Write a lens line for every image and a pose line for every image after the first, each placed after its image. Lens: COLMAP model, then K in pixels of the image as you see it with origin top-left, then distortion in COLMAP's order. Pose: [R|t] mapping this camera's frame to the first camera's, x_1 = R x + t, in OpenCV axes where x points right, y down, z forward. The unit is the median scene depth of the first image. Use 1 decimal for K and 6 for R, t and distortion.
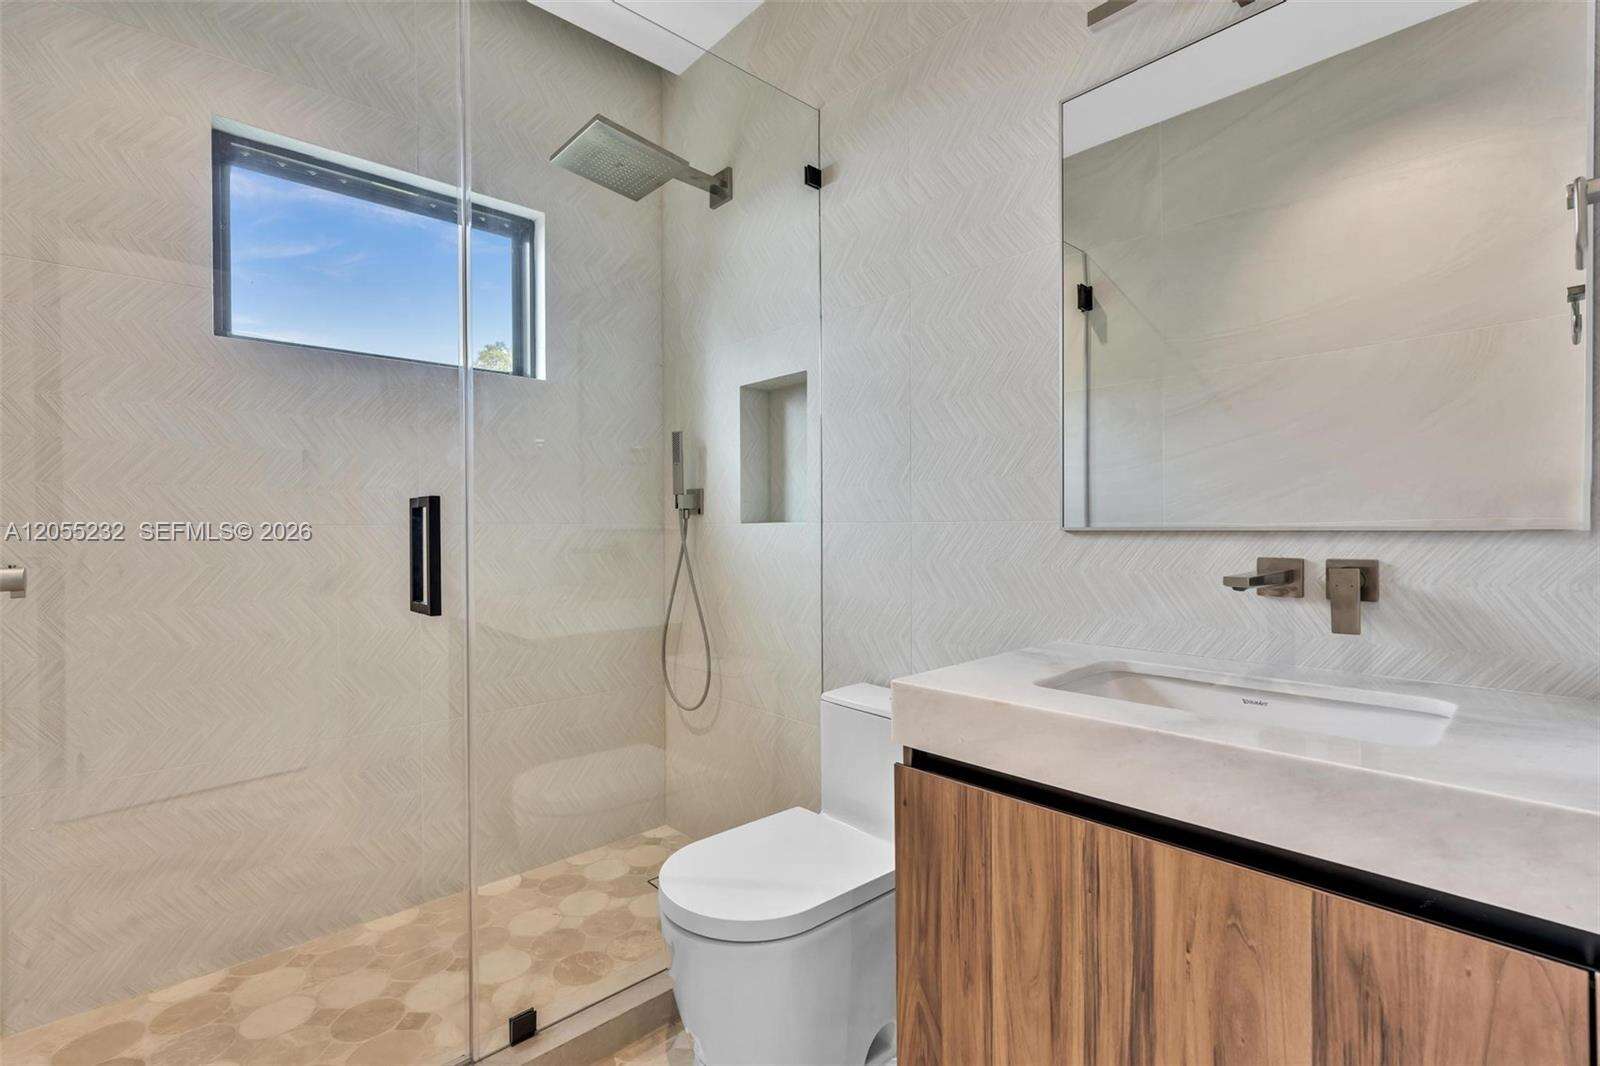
lens RADIAL K [[717.7, 0, 796.6], [0, 717.7, 529.1], [0, 0, 1]] dist [-0.004218, 0.001350]
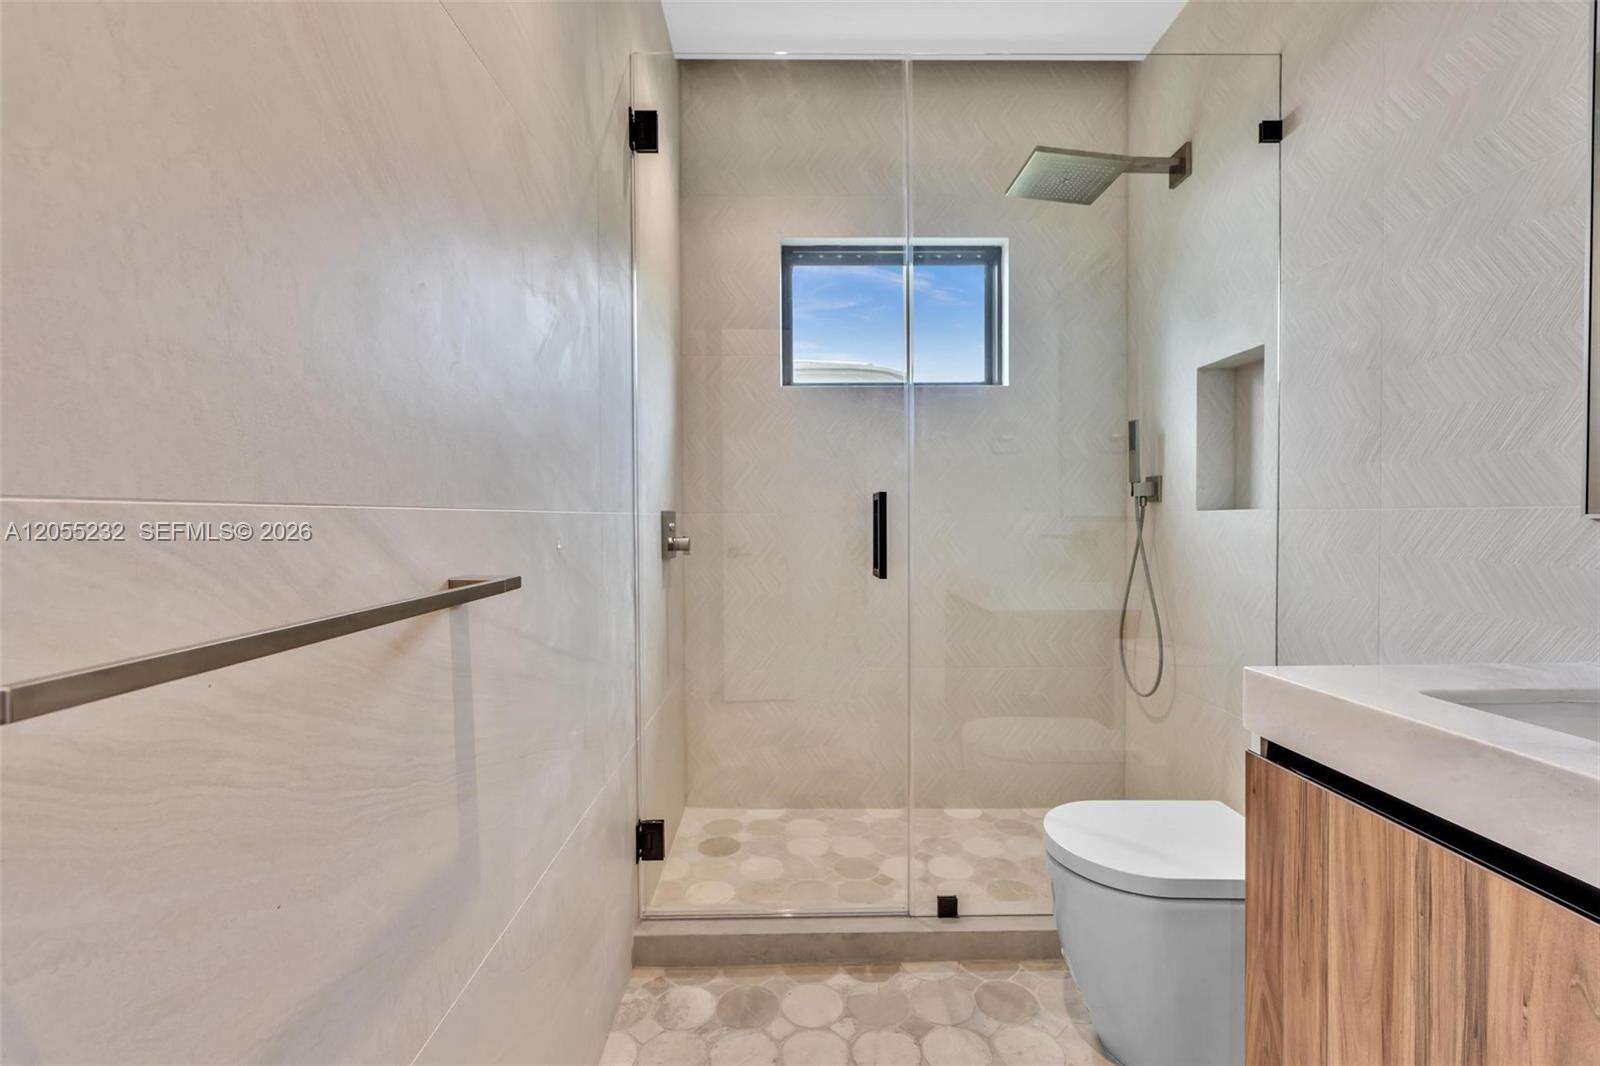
lens RADIAL K [[717.7, 0, 796.6], [0, 717.7, 529.1], [0, 0, 1]] dist [-0.004218, 0.001350]
pose [[0.747844, 0.013404, -0.663740, 0.264970], [-0.002791, 0.999851, 0.017046, 0.002559], [0.663869, -0.010895, 0.747770, -0.129194]]
